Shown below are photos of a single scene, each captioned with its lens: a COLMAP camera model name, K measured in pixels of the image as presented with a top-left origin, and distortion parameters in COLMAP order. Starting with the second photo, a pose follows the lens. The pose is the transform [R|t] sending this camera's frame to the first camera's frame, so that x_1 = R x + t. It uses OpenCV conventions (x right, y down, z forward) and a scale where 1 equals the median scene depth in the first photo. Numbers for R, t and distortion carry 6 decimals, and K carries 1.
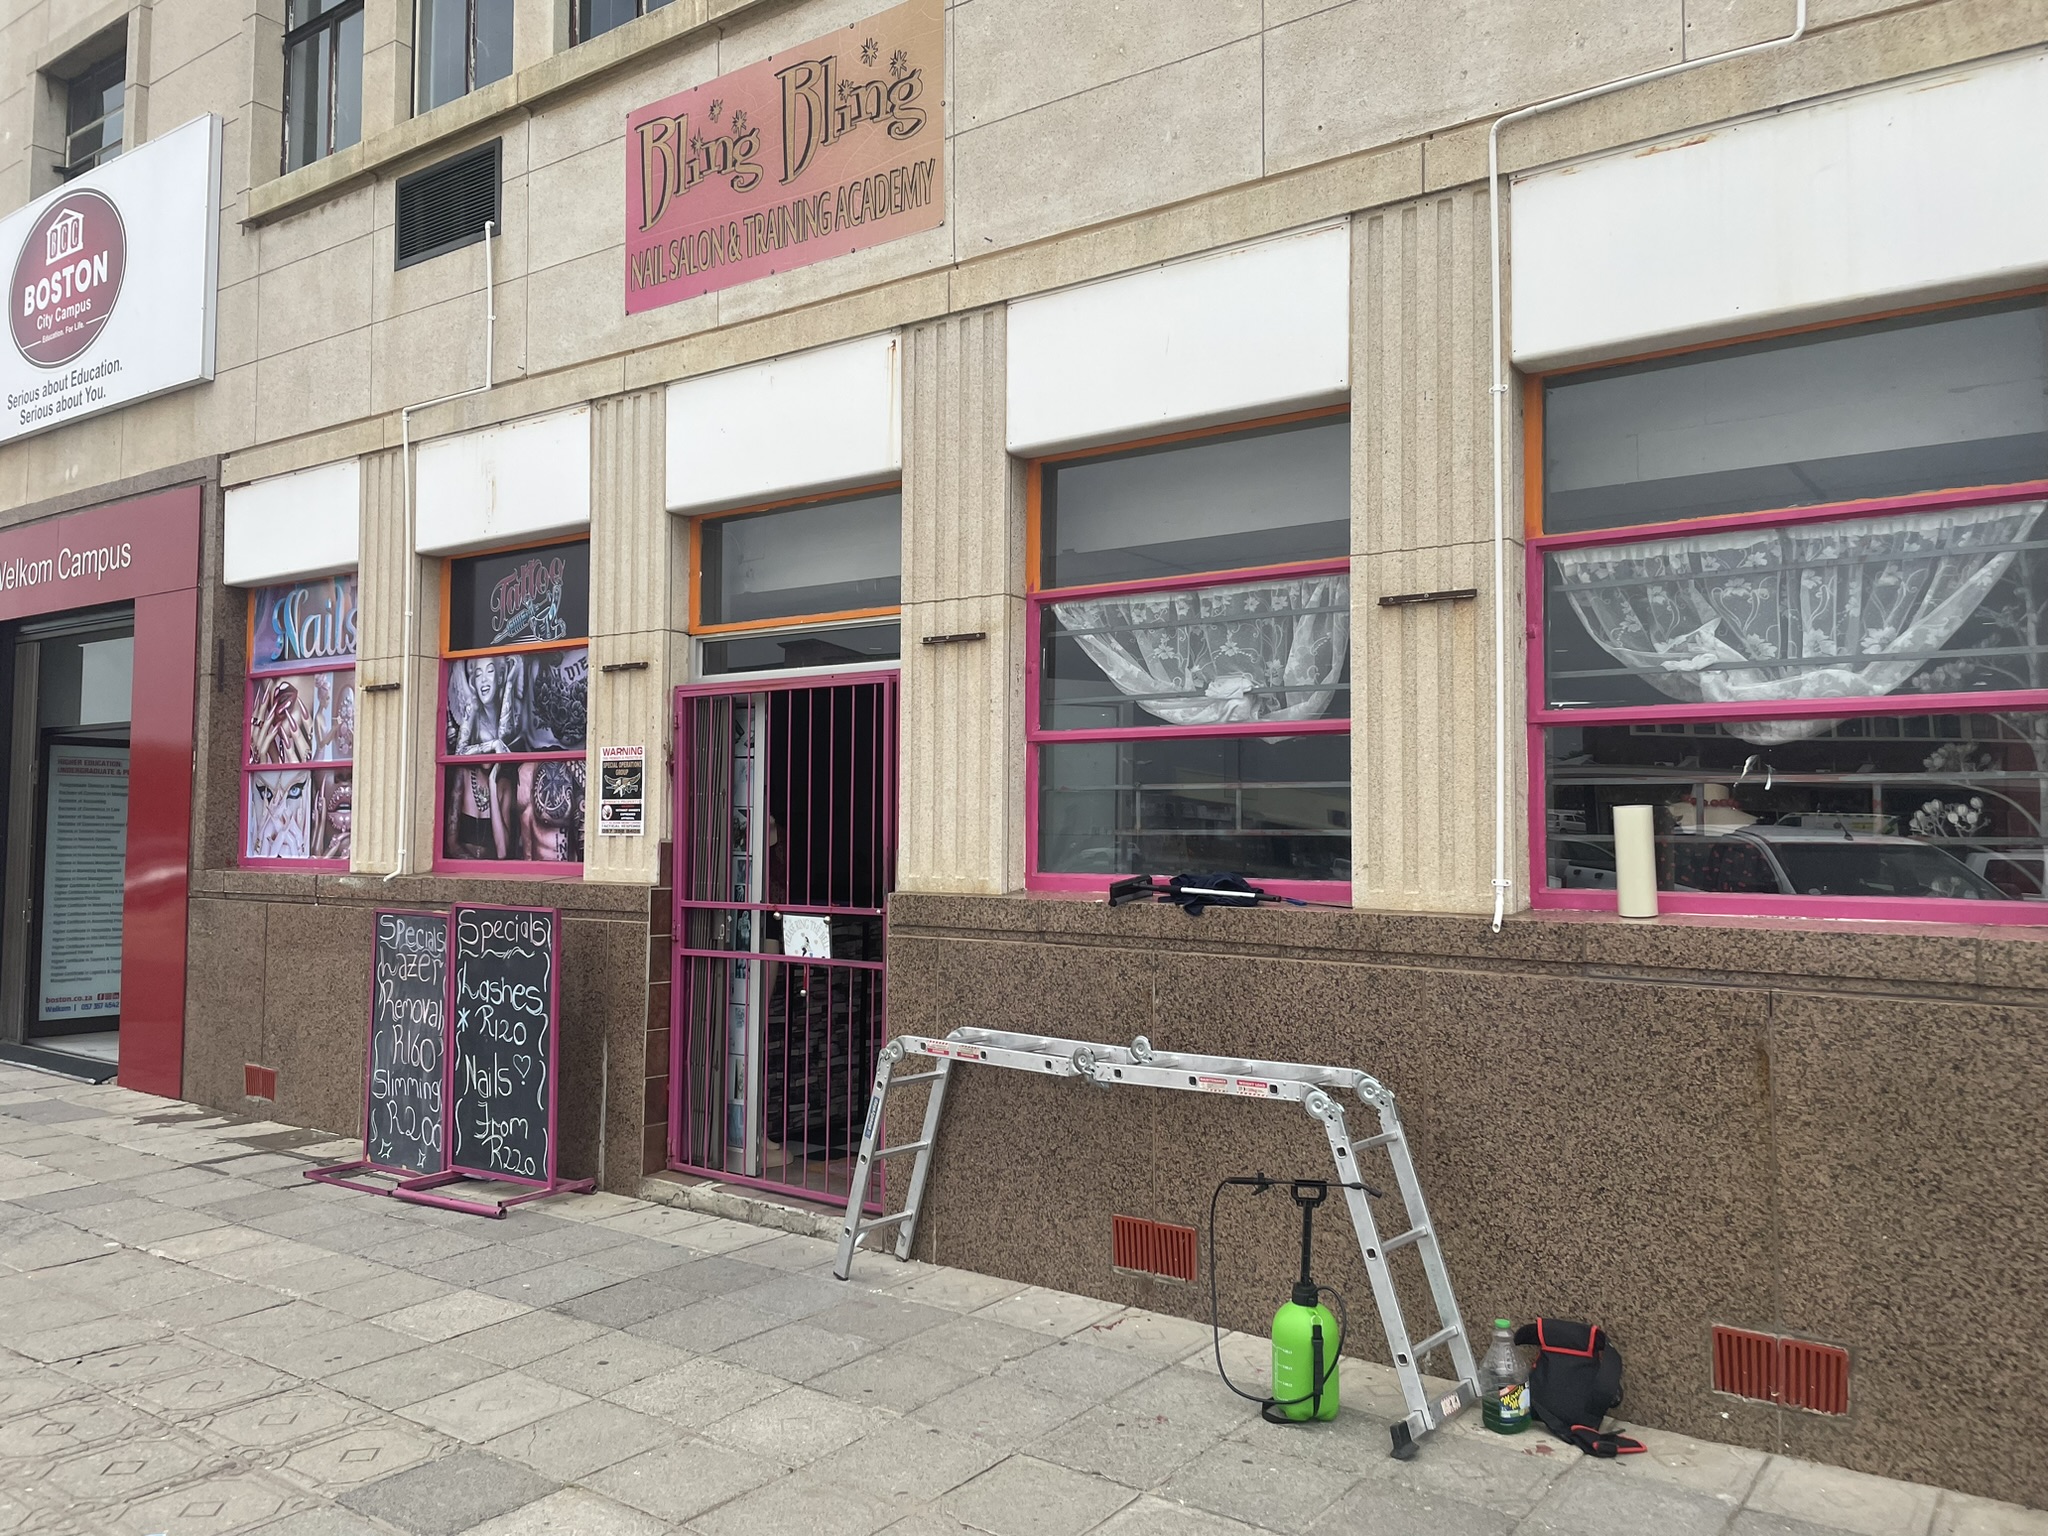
lens RADIAL K [[1534.9, 0, 1009.3], [0, 1534.9, 747.6], [0, 0, 1]] dist [0.091051, -0.115598]
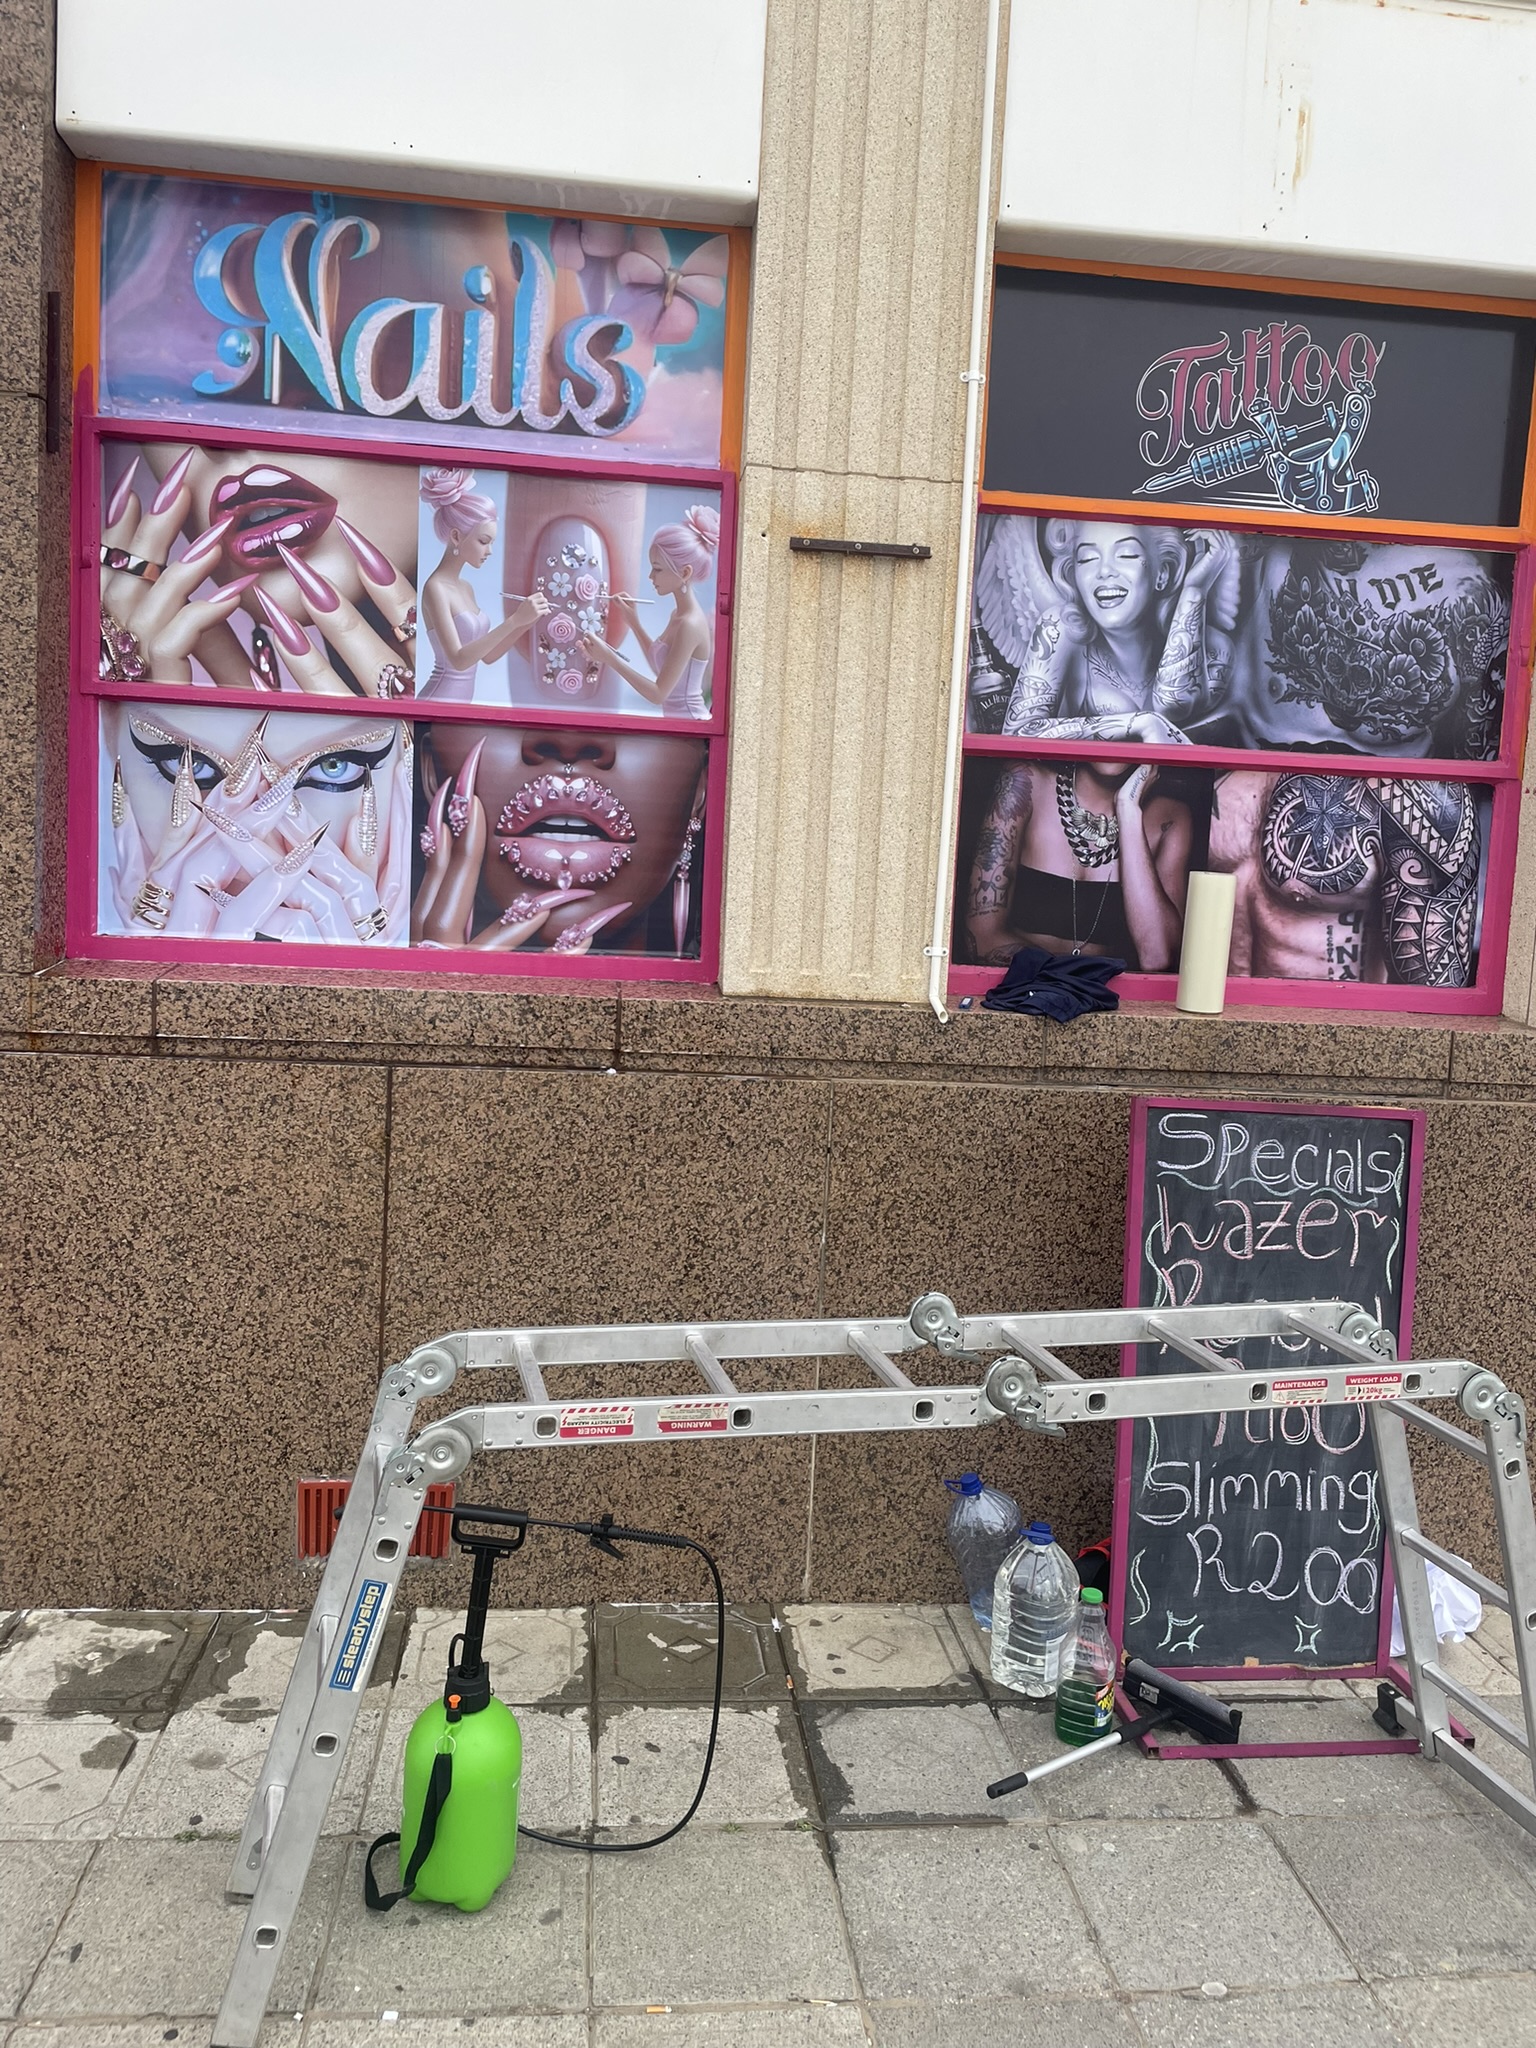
lens RADIAL K [[1534.9, 0, 761.6], [0, 1534.9, 1005.9], [0, 0, 1]] dist [0.091051, -0.115598]
pose [[0.732307, -0.026926, 0.680442, -0.953144], [-0.082309, 0.988392, 0.127695, 0.041443], [-0.675982, -0.149518, 0.721590, 0.954265]]
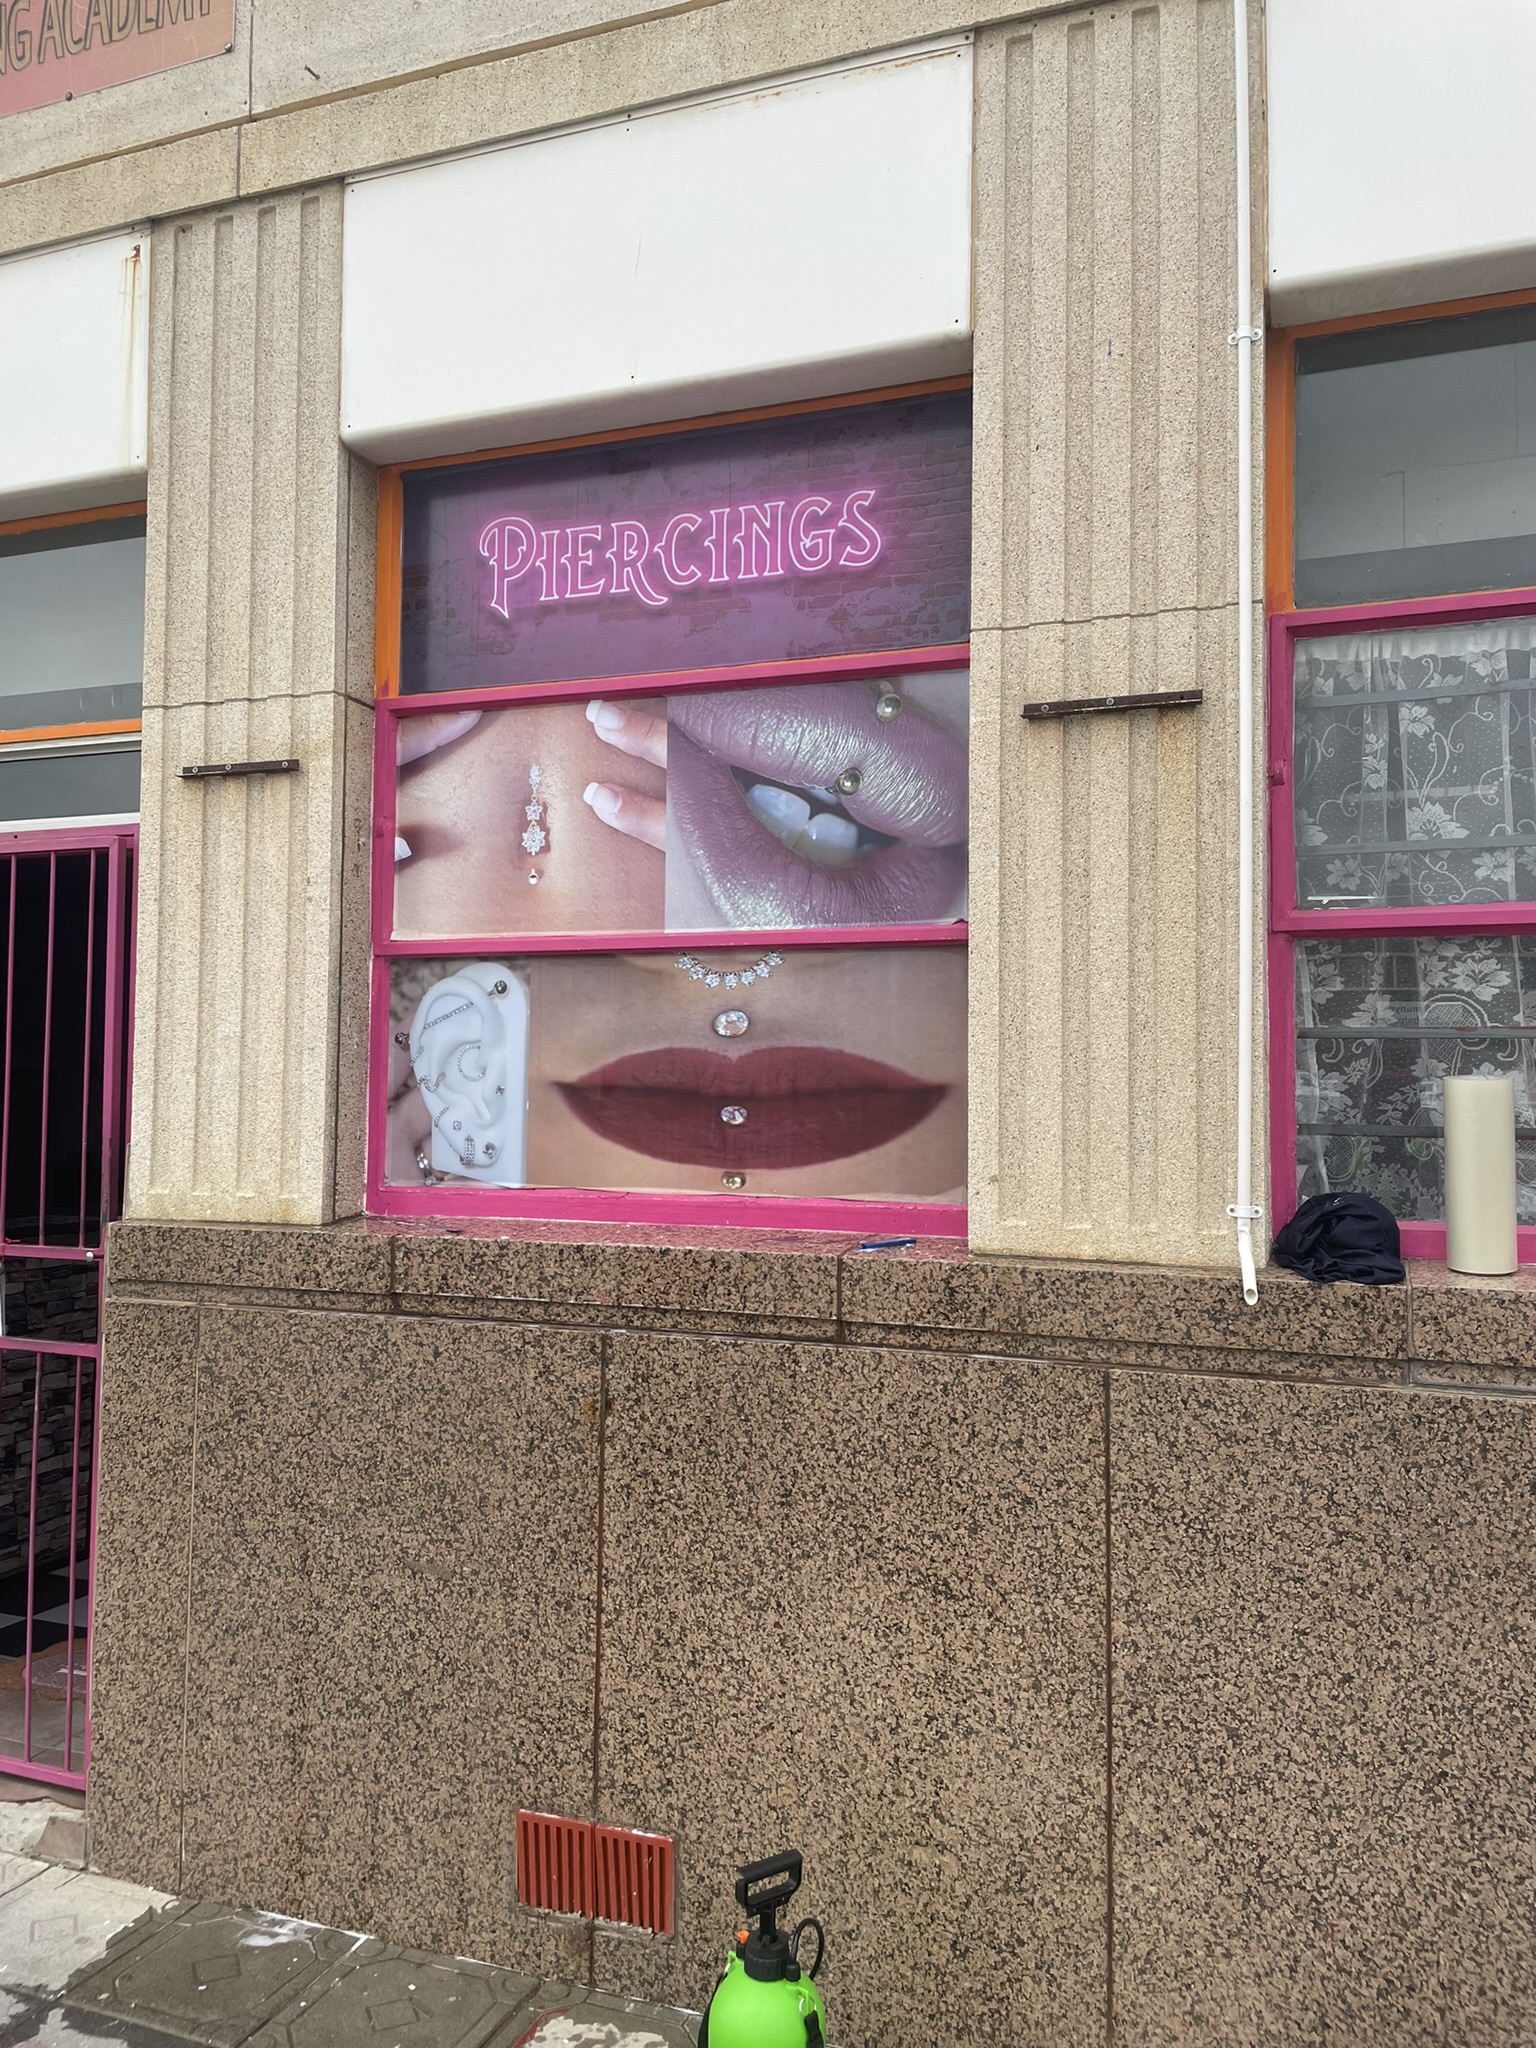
lens RADIAL K [[1534.9, 0, 783.9], [0, 1534.9, 1011.9], [0, 0, 1]] dist [0.091051, -0.115598]
pose [[0.962217, 0.015157, 0.271862, 0.002479], [-0.016784, 0.999852, 0.003660, 0.012065], [-0.271766, -0.008084, 0.962329, 0.388731]]
